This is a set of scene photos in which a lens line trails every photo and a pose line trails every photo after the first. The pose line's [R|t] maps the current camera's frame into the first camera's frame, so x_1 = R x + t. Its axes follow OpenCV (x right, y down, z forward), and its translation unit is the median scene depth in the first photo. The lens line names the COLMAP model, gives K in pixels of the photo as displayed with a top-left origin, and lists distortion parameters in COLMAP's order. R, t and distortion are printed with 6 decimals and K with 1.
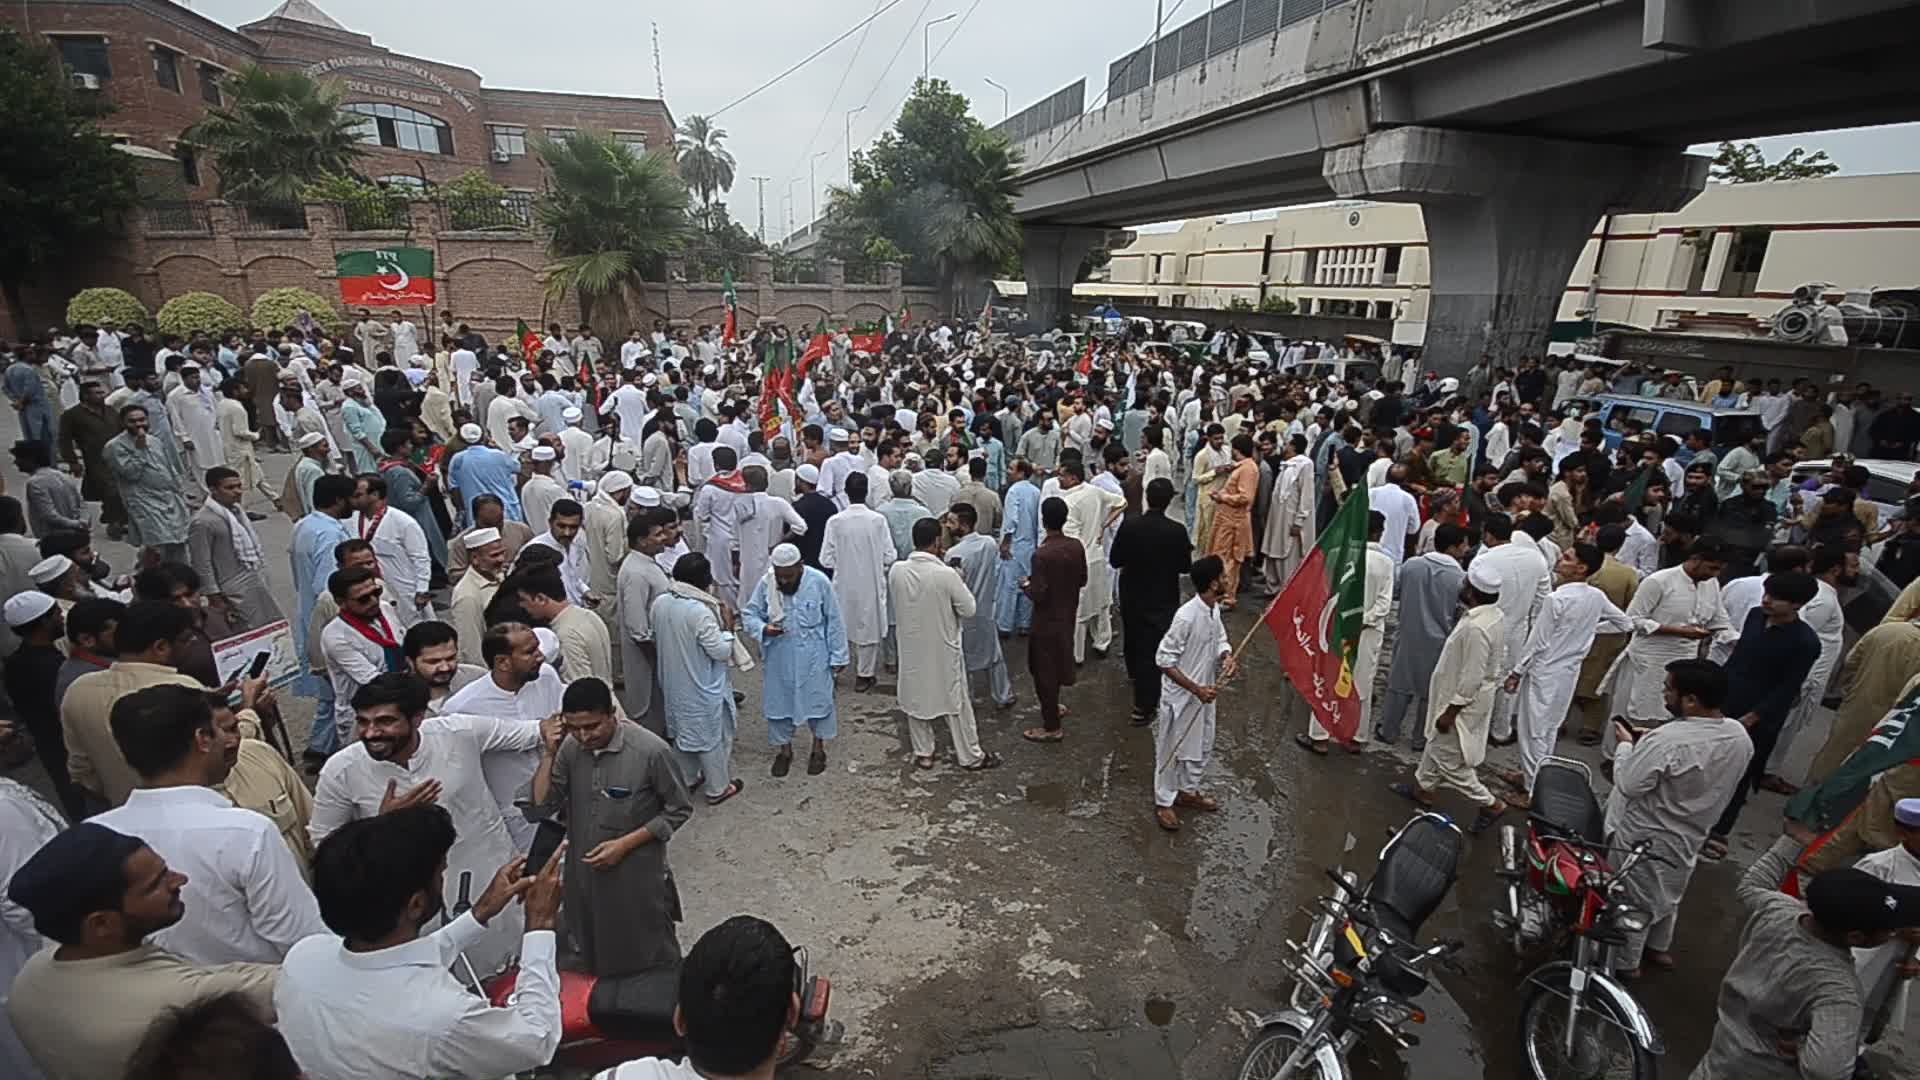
lens RADIAL K [[841.2, 0, 981.2], [0, 841.2, 554.0], [0, 0, 1]] dist [0.011581, -0.010942]
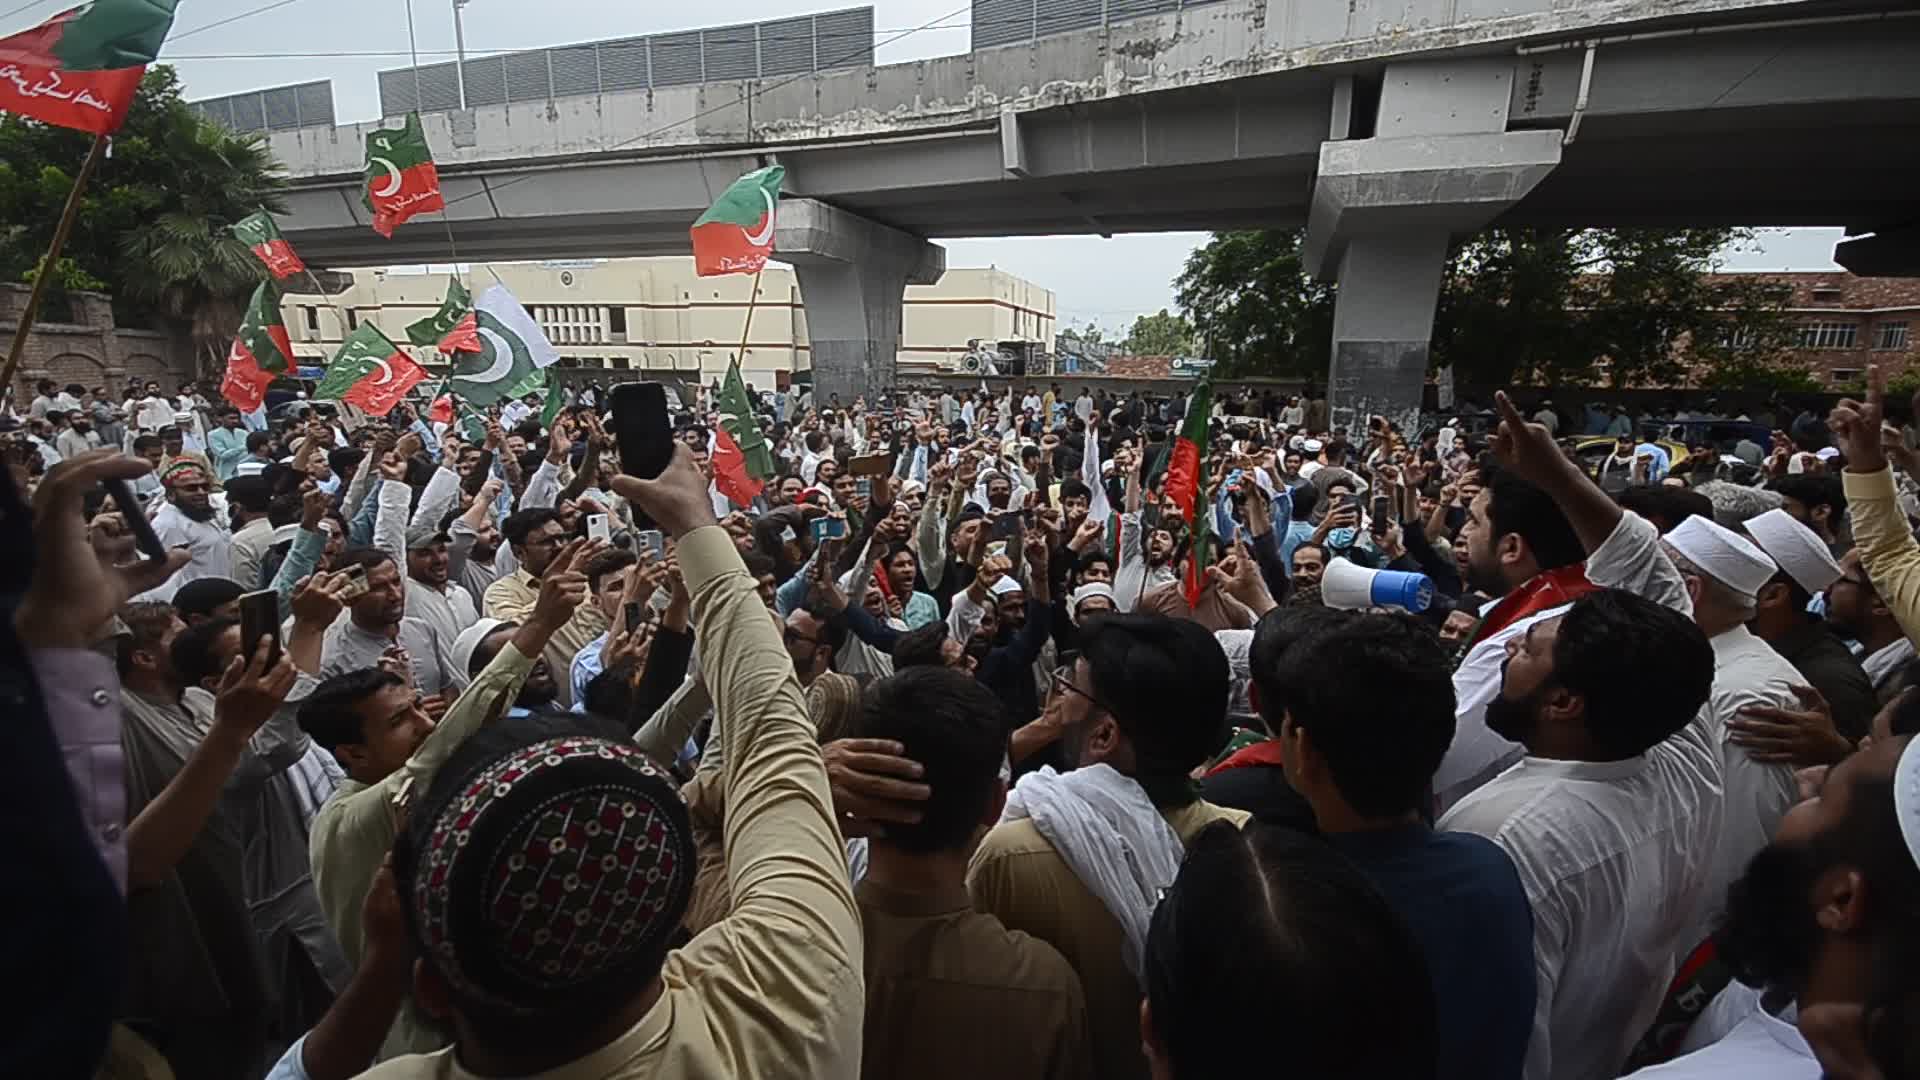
lens RADIAL K [[829.5, 0, 982.5], [0, 829.5, 559.8], [0, 0, 1]] dist [0.012693, -0.014529]
pose [[0.596244, -0.195327, 0.778678, -0.233785], [0.242656, 0.968429, 0.057120, -0.012423], [-0.765252, 0.154894, 0.624818, 0.100098]]
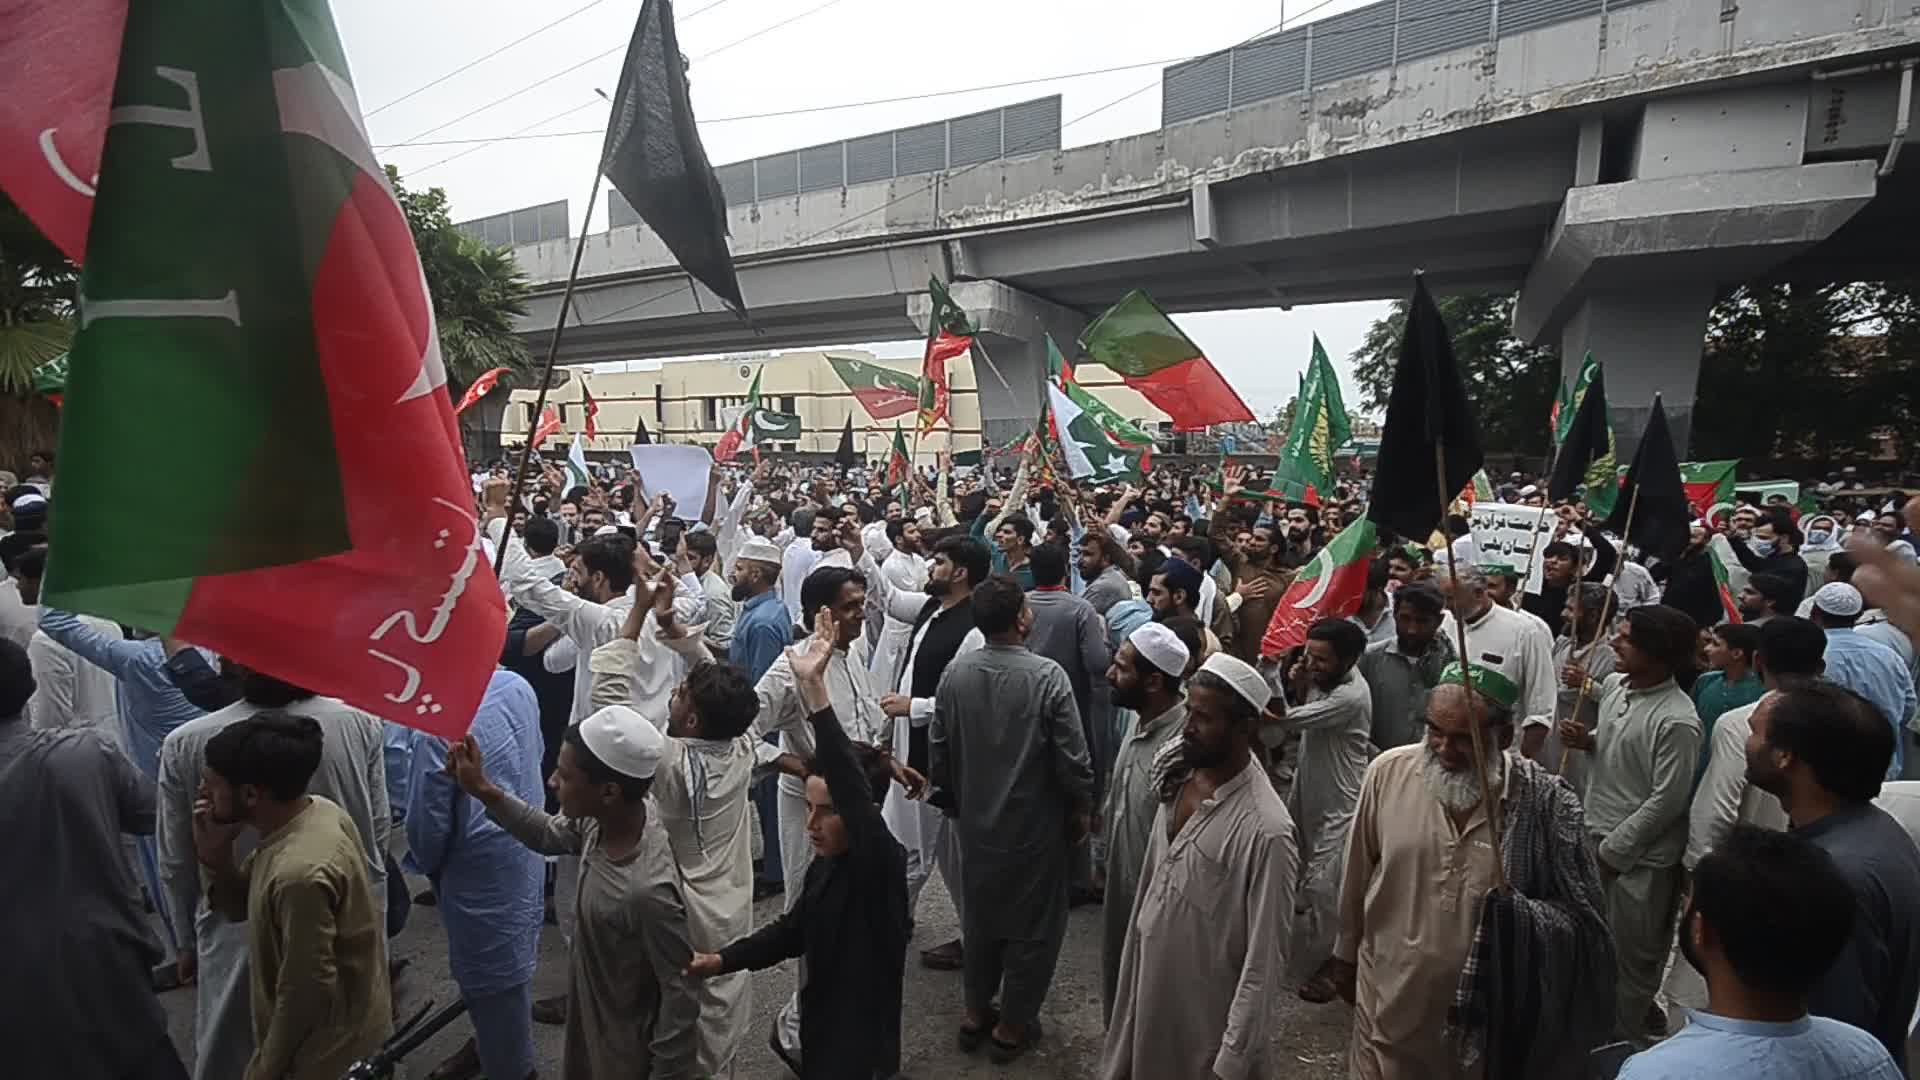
lens RADIAL K [[829.5, 0, 982.5], [0, 829.5, 559.8], [0, 0, 1]] dist [0.012693, -0.014529]
pose [[0.719029, -0.109542, 0.686292, -0.233522], [0.221861, 0.972010, -0.077298, -0.018056], [-0.658615, 0.207841, 0.723207, 0.147356]]
